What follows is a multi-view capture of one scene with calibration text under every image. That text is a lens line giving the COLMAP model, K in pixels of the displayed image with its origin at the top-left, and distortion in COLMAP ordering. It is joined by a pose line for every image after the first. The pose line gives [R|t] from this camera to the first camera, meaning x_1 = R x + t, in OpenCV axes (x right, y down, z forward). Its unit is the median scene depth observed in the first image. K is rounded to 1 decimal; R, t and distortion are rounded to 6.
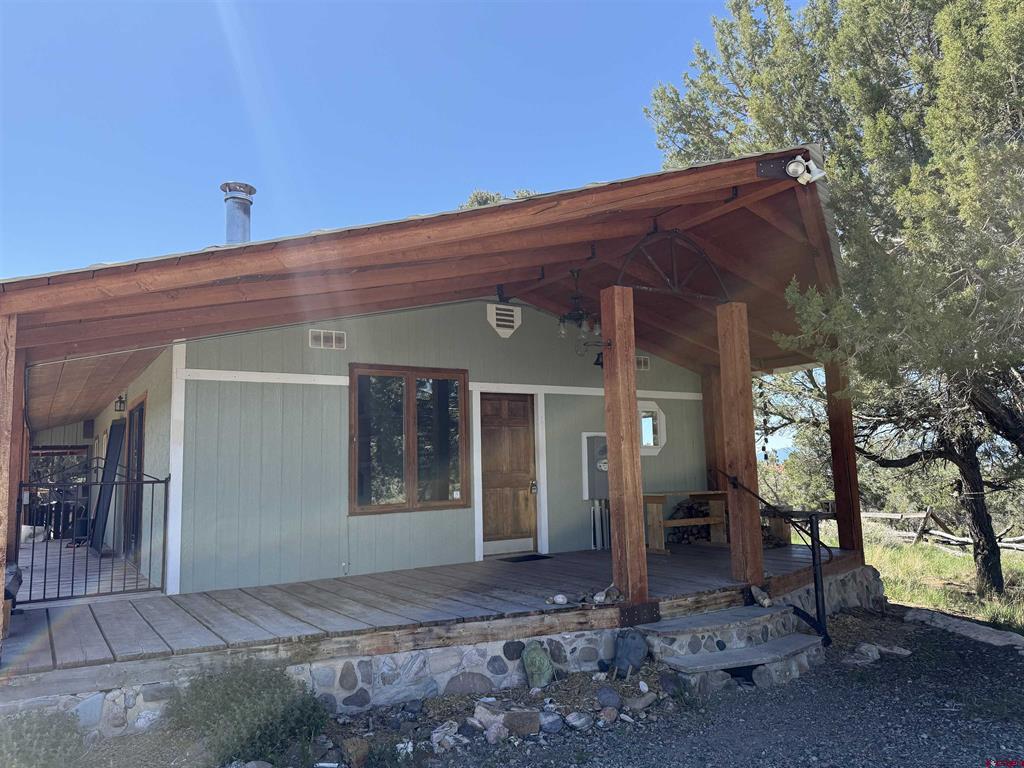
lens RADIAL K [[721.2, 0, 512.0], [0, 721.2, 384.0], [0, 0, 1]] dist [-0.001355, -0.003490]
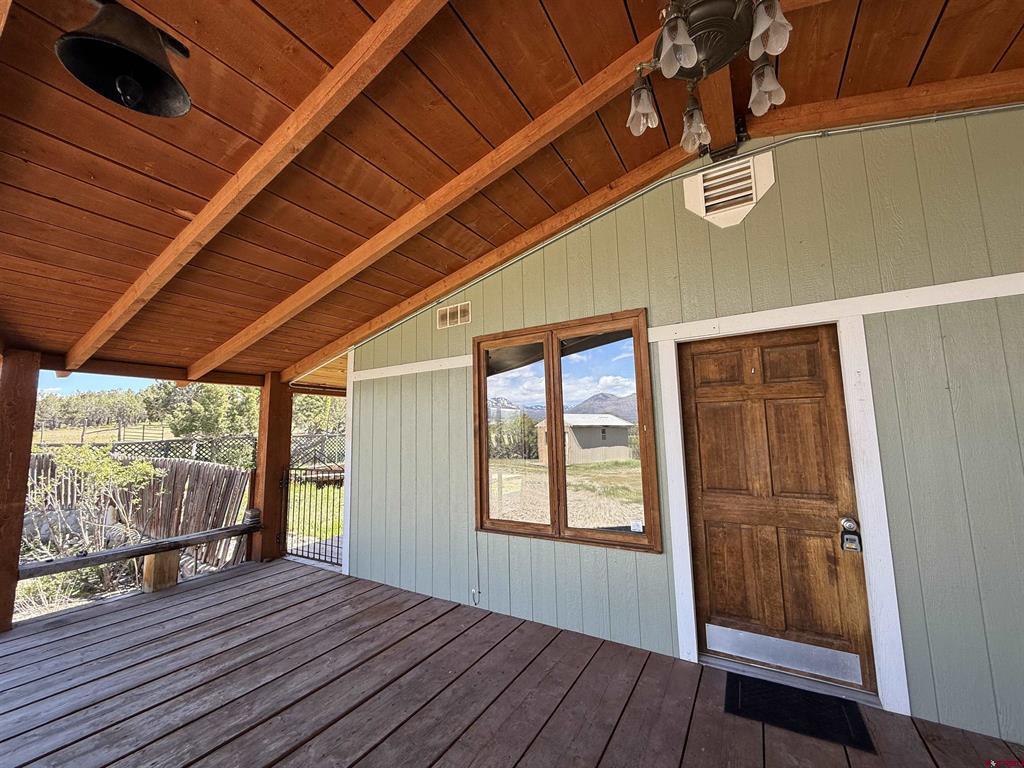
lens RADIAL K [[408.4, 0, 512.0], [0, 408.4, 384.0], [0, 0, 1]] dist [-0.000453, -0.000091]
pose [[0.428992, -0.085846, -0.899220, 0.174308], [0.117858, 0.992284, -0.038504, 0.039227], [0.895587, -0.089463, 0.435799, 0.731906]]
